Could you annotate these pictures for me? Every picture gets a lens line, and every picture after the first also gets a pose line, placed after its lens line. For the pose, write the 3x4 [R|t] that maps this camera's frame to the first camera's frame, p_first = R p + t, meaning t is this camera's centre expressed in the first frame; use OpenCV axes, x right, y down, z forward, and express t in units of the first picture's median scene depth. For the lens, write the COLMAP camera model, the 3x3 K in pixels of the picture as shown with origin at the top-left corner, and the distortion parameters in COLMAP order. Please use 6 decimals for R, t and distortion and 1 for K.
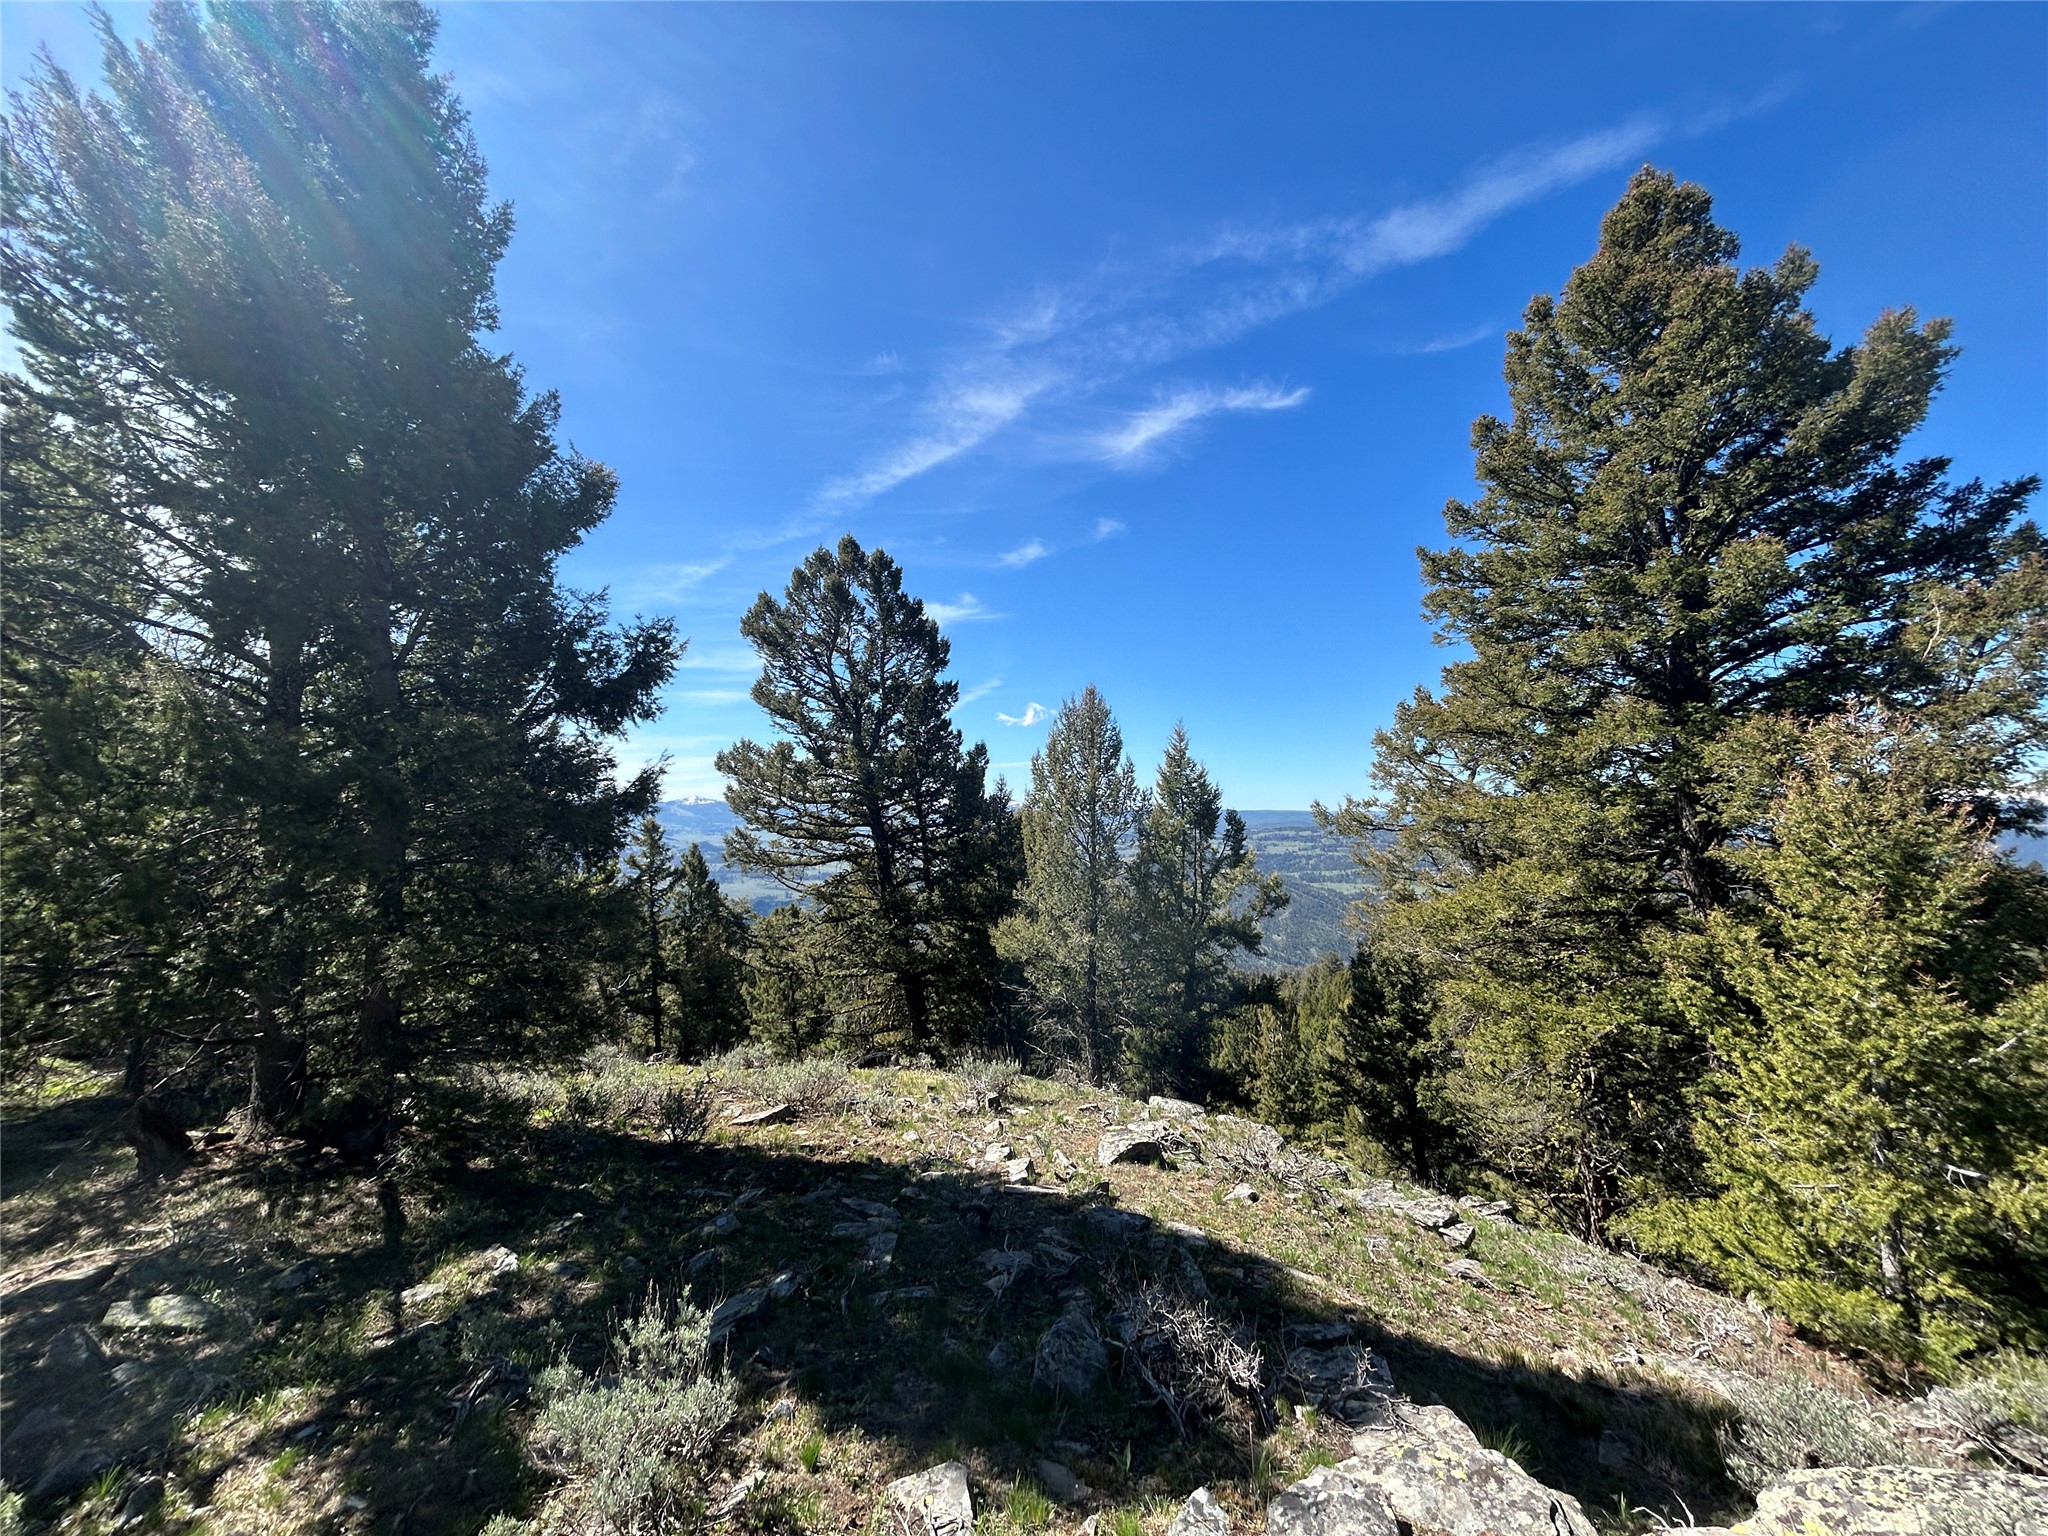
lens RADIAL K [[827.7, 0, 1019.6], [0, 827.7, 767.2], [0, 0, 1]] dist [-0.003459, 0.001411]
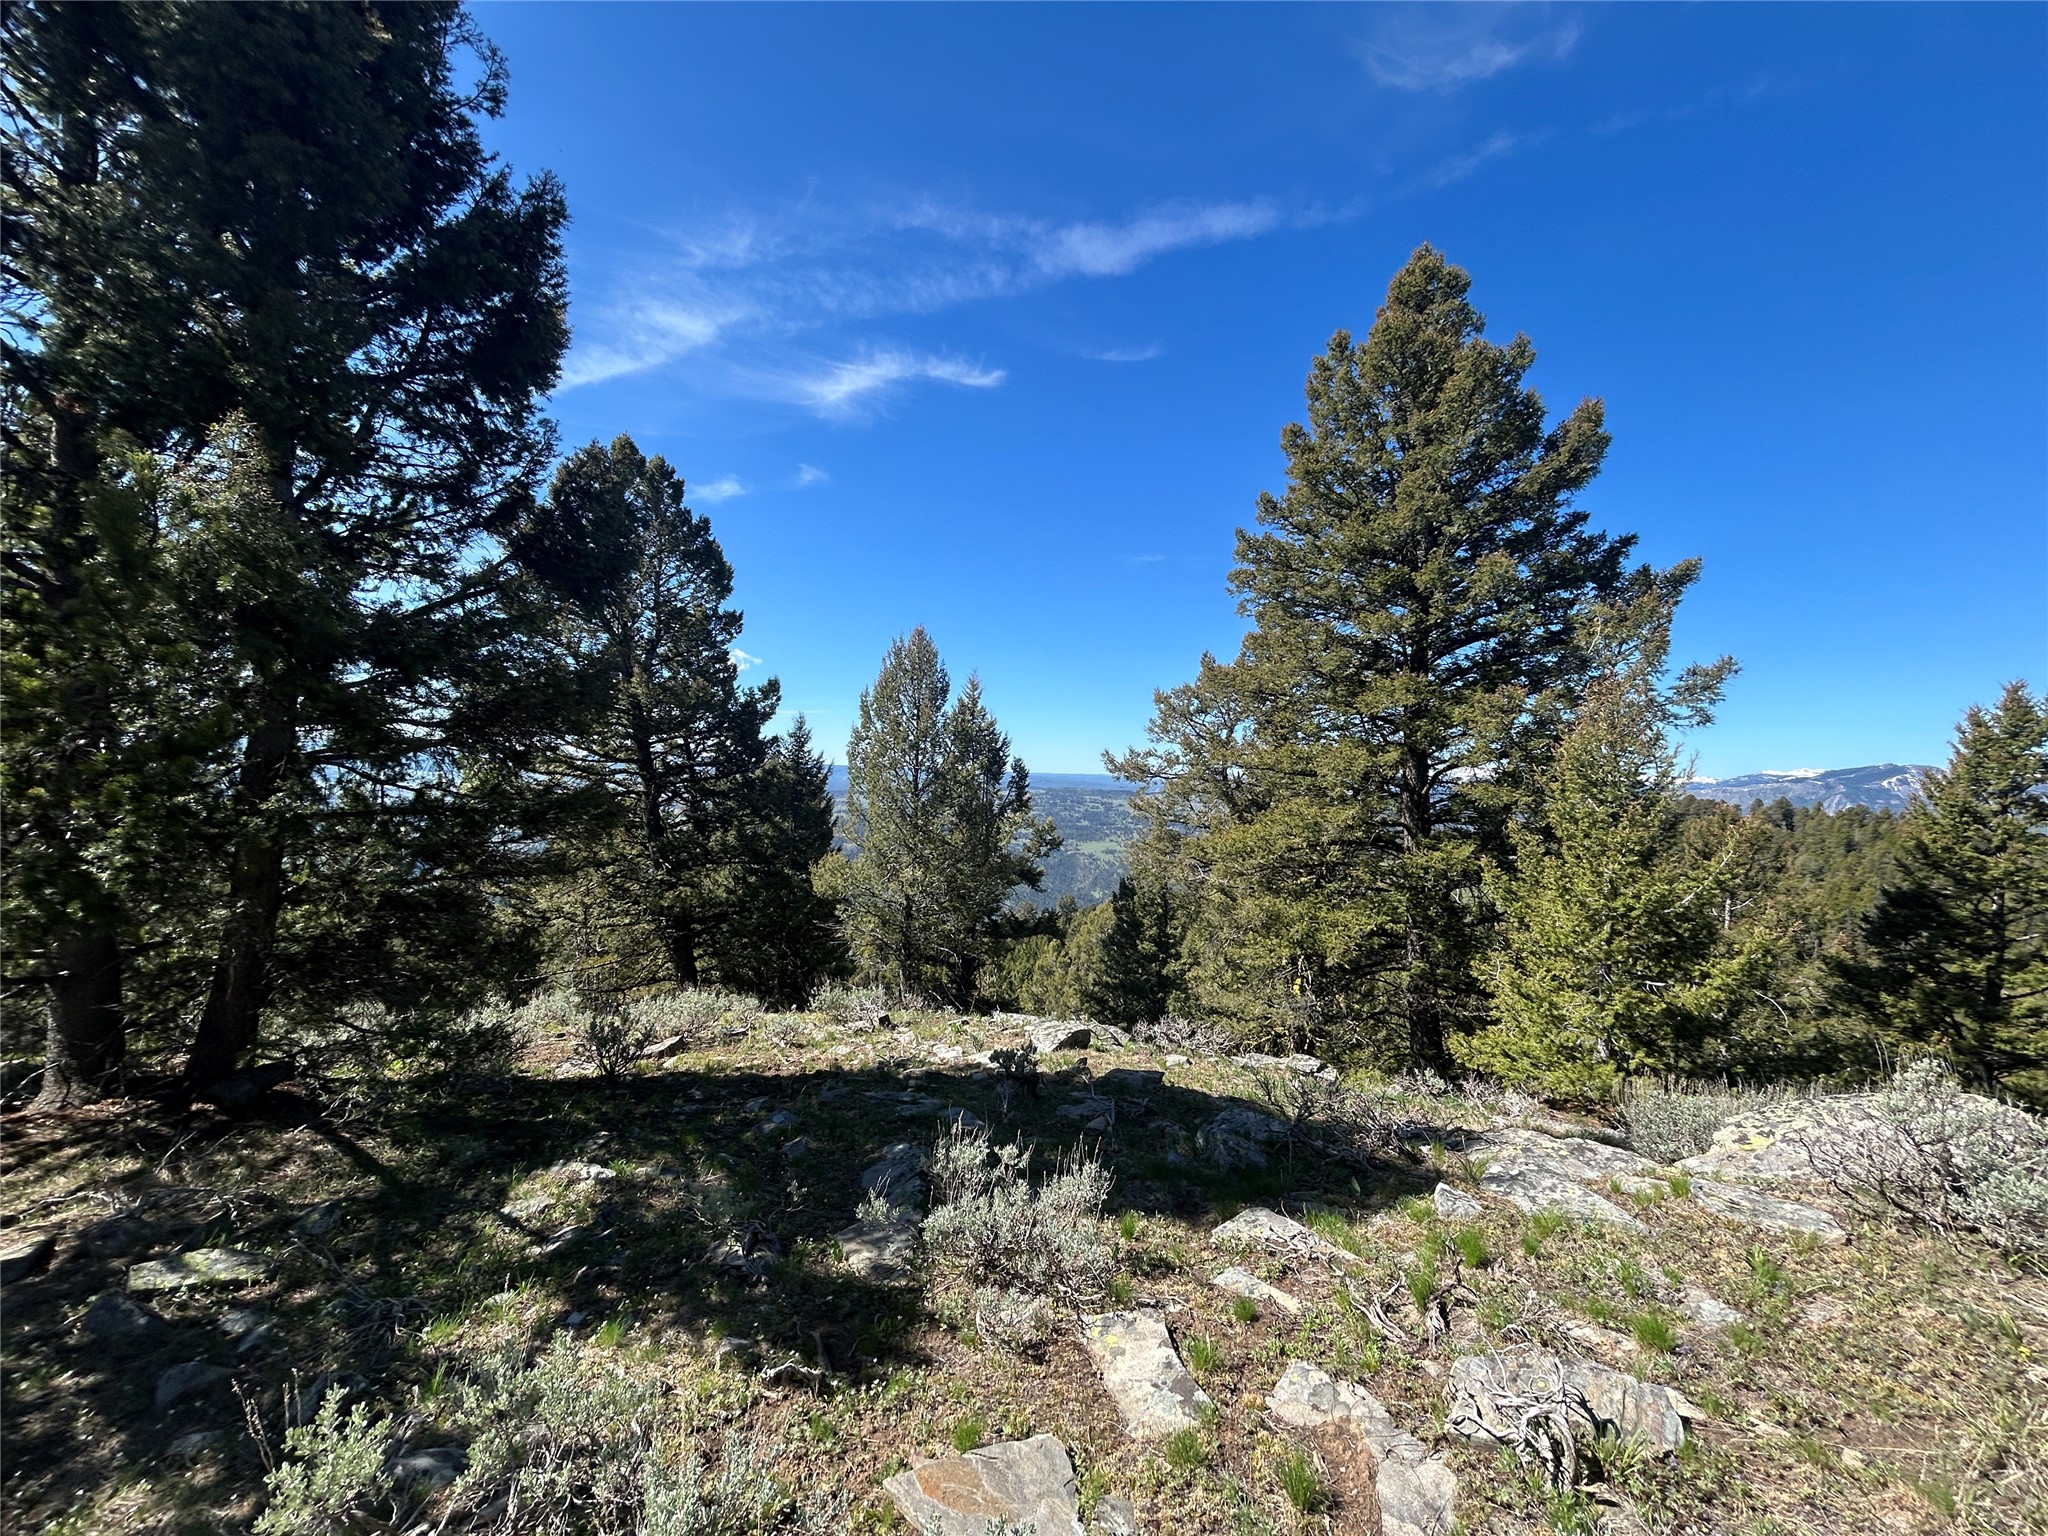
lens RADIAL K [[827.7, 0, 1005.1], [0, 827.7, 765.4], [0, 0, 1]] dist [-0.003459, 0.001411]
pose [[0.936241, 0.035797, 0.349530, -0.235442], [-0.051021, 0.998103, 0.034443, 0.045621], [-0.347634, -0.050080, 0.936292, 0.011318]]
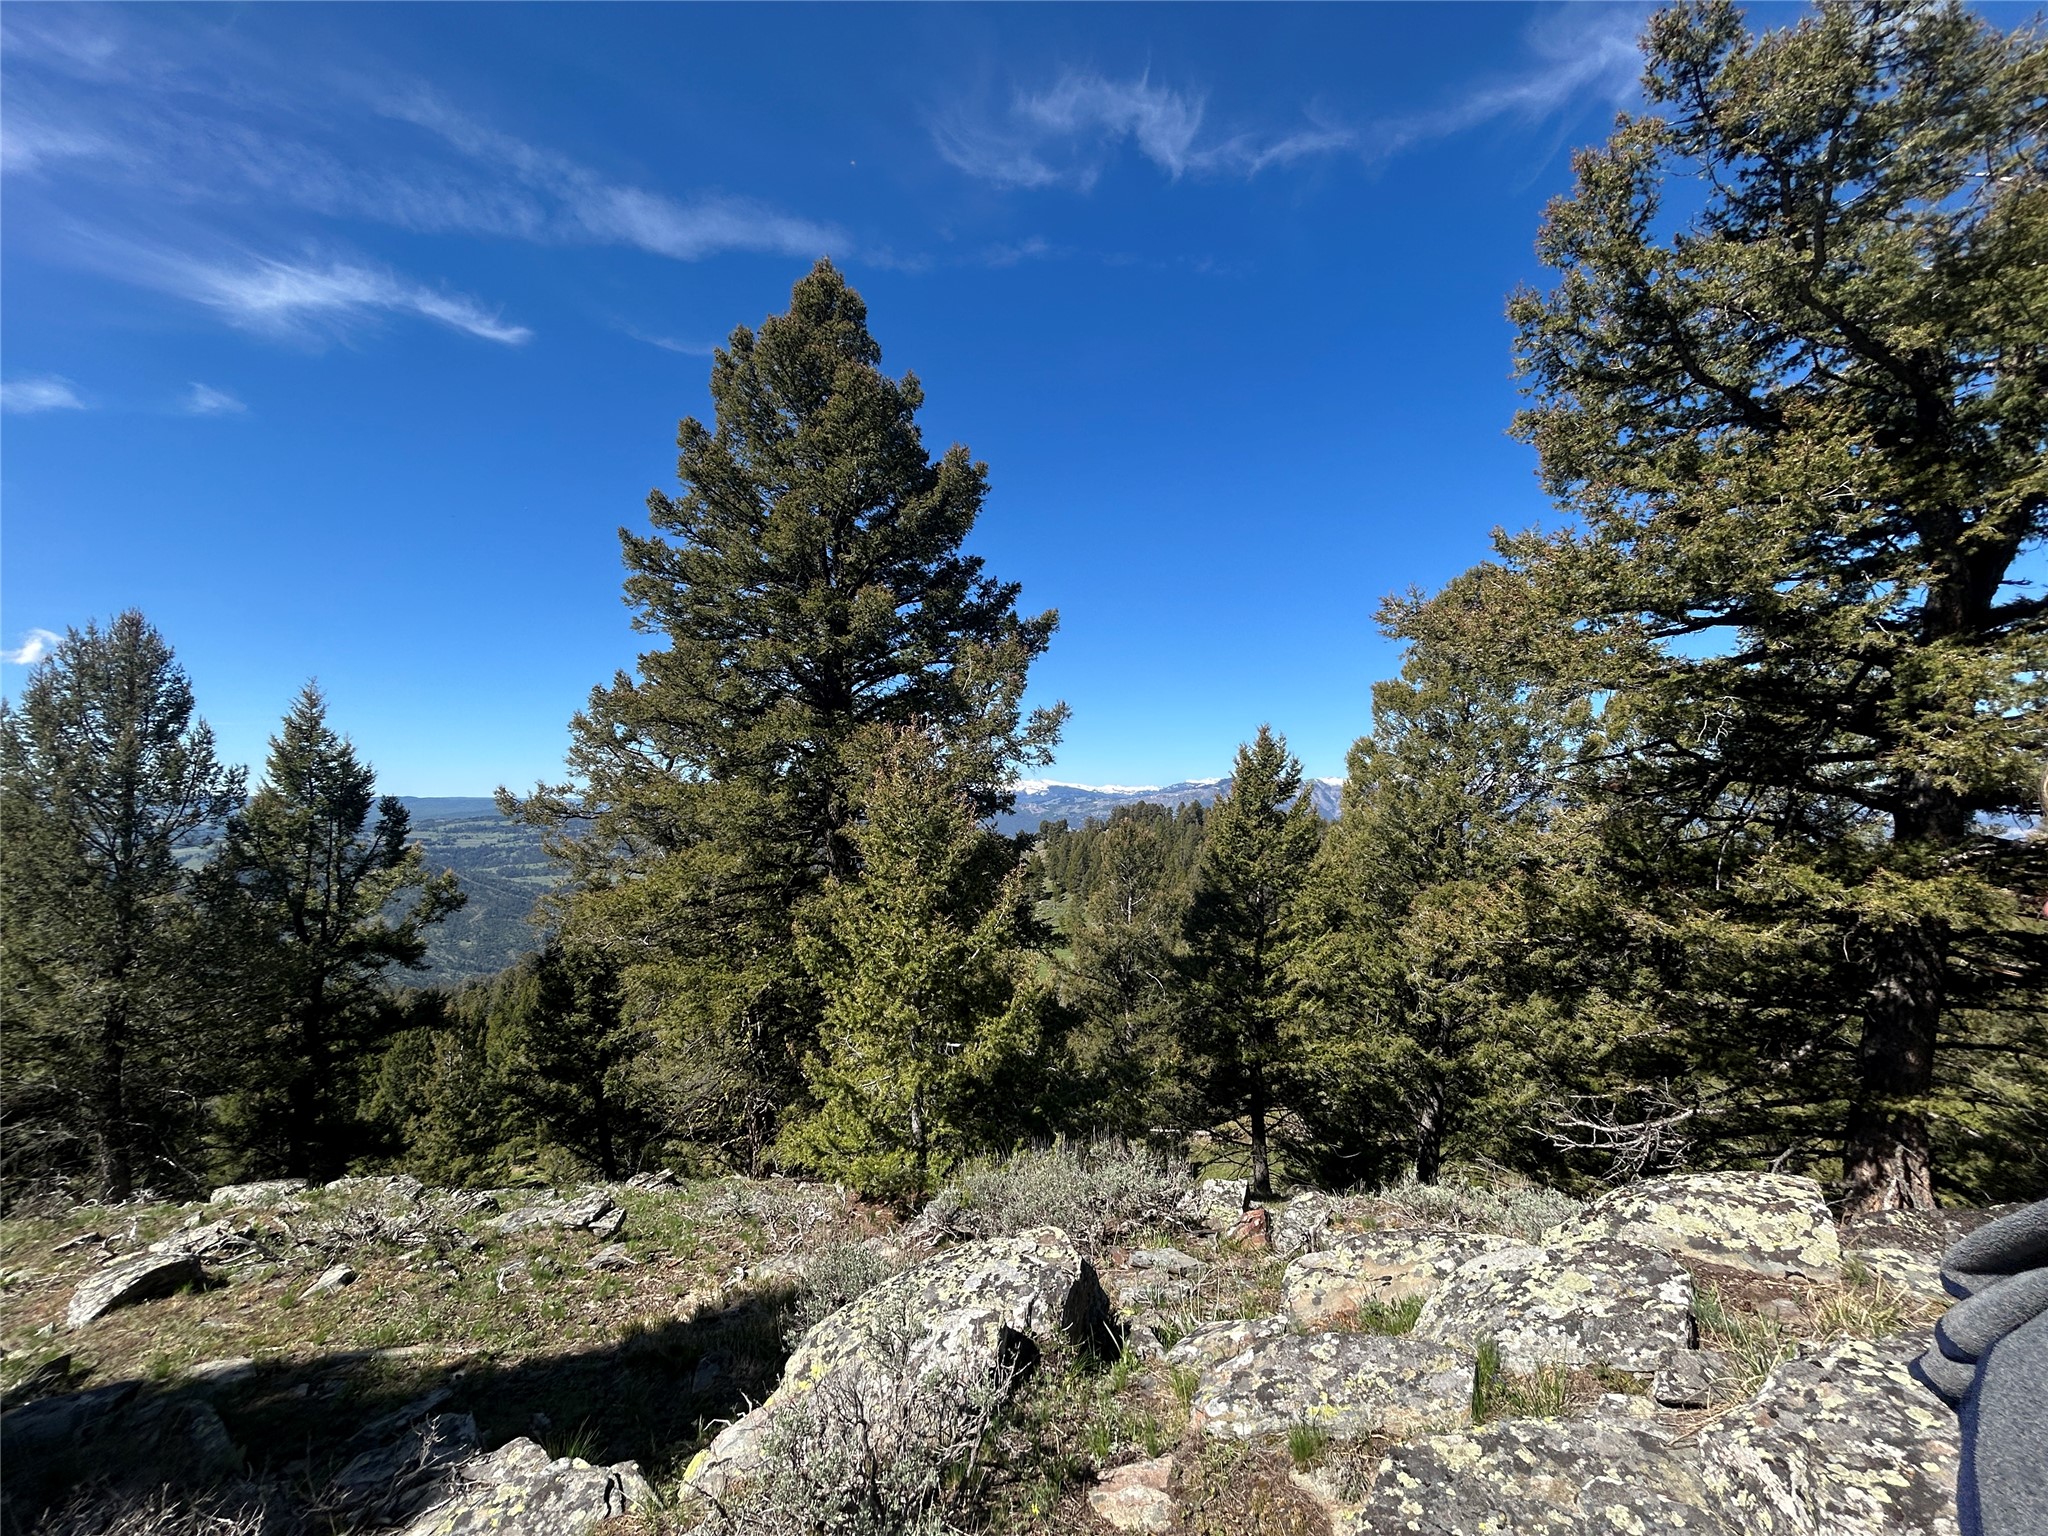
lens RADIAL K [[827.7, 0, 1025.8], [0, 827.7, 764.8], [0, 0, 1]] dist [-0.003459, 0.001411]
pose [[0.629909, 0.030957, 0.776052, 0.033198], [-0.040206, 0.999165, -0.007223, 0.001344], [-0.775628, -0.026652, 0.630628, -0.000863]]
